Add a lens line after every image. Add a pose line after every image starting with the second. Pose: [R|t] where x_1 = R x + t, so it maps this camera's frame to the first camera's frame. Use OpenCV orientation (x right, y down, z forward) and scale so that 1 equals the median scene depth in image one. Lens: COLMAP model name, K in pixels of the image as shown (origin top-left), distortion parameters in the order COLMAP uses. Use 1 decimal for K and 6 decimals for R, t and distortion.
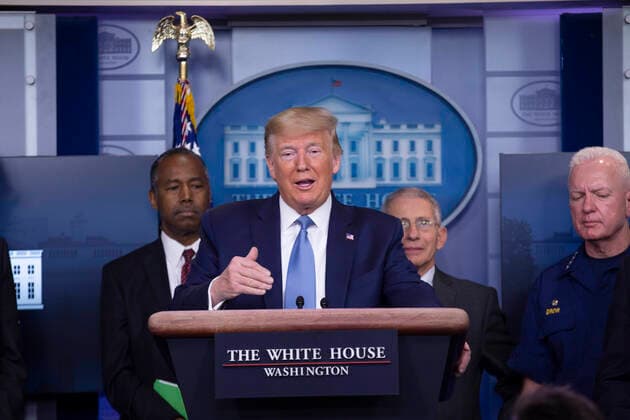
lens RADIAL K [[3344.1, 0, 315.0], [0, 3344.1, 210.0], [0, 0, 1]] dist [1.193359, -1.705839]
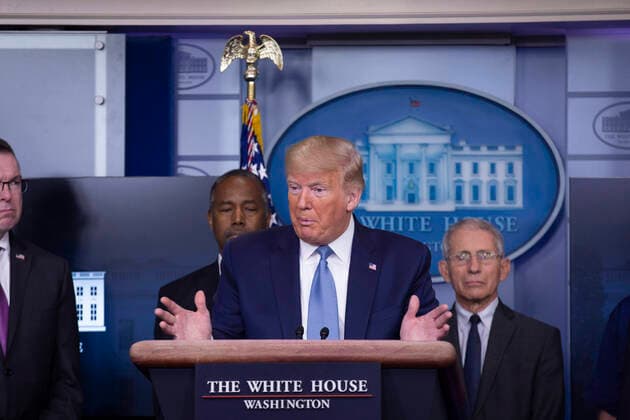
lens RADIAL K [[3344.1, 0, 315.0], [0, 3344.1, 210.0], [0, 0, 1]] dist [1.193359, -1.705839]
pose [[0.990971, 0.009003, -0.133776, 0.111386], [-0.008984, 0.999959, 0.000748, -0.007455], [0.133777, 0.000461, 0.991011, 0.028346]]
